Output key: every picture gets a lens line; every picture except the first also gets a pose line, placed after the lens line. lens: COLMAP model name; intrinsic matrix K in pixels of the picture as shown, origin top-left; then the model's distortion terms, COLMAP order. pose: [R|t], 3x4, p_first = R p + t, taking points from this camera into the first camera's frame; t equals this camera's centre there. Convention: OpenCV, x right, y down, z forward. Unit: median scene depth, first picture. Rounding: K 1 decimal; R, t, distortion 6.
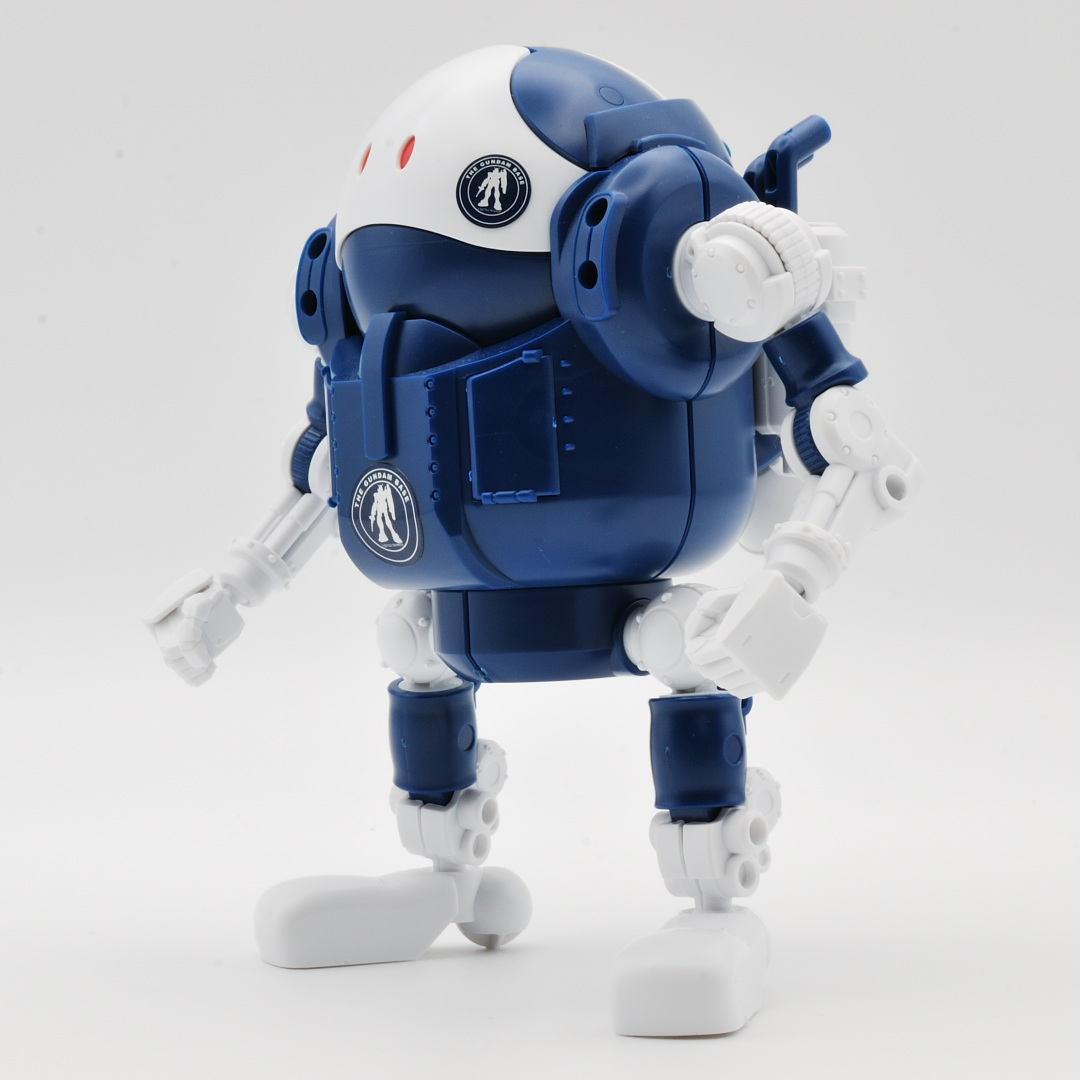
lens RADIAL K [[2822.6, 0, 540.0], [0, 2822.6, 540.0], [0, 0, 1]] dist [0.634565, -0.077777]
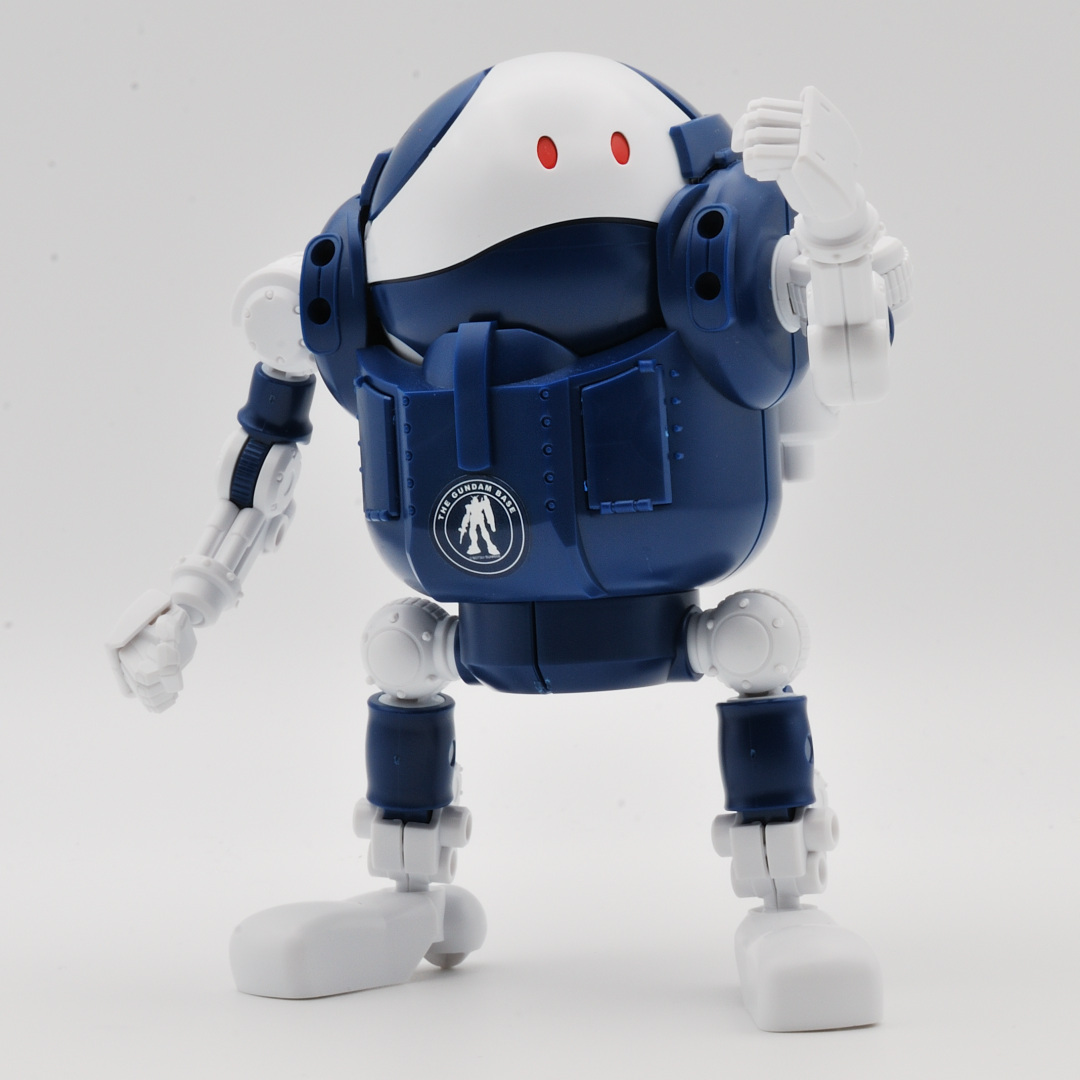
lens RADIAL K [[2822.6, 0, 540.0], [0, 2822.6, 540.0], [0, 0, 1]] dist [0.634565, -0.077777]
pose [[0.928116, -0.016758, 0.371913, -0.398375], [0.019738, 0.999796, -0.004206, 0.000359], [-0.371767, 0.011245, 0.928258, 0.078047]]
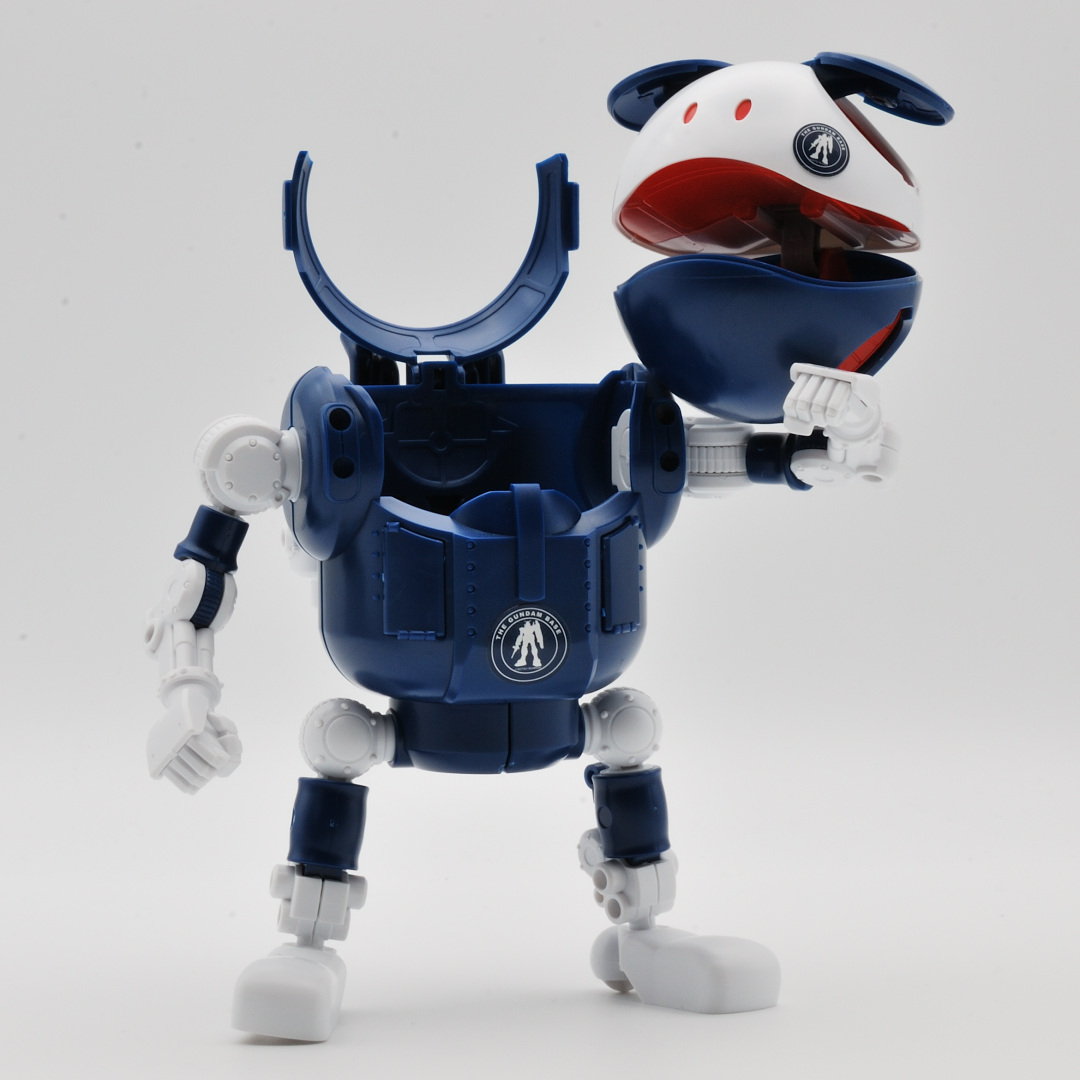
lens RADIAL K [[2822.6, 0, 540.0], [0, 2822.6, 540.0], [0, 0, 1]] dist [0.634565, -0.077777]
pose [[0.422692, 0.004998, 0.906259, -1.186948], [0.020977, 0.999663, -0.015297, -0.035910], [-0.906030, 0.025477, 0.422445, 0.458245]]
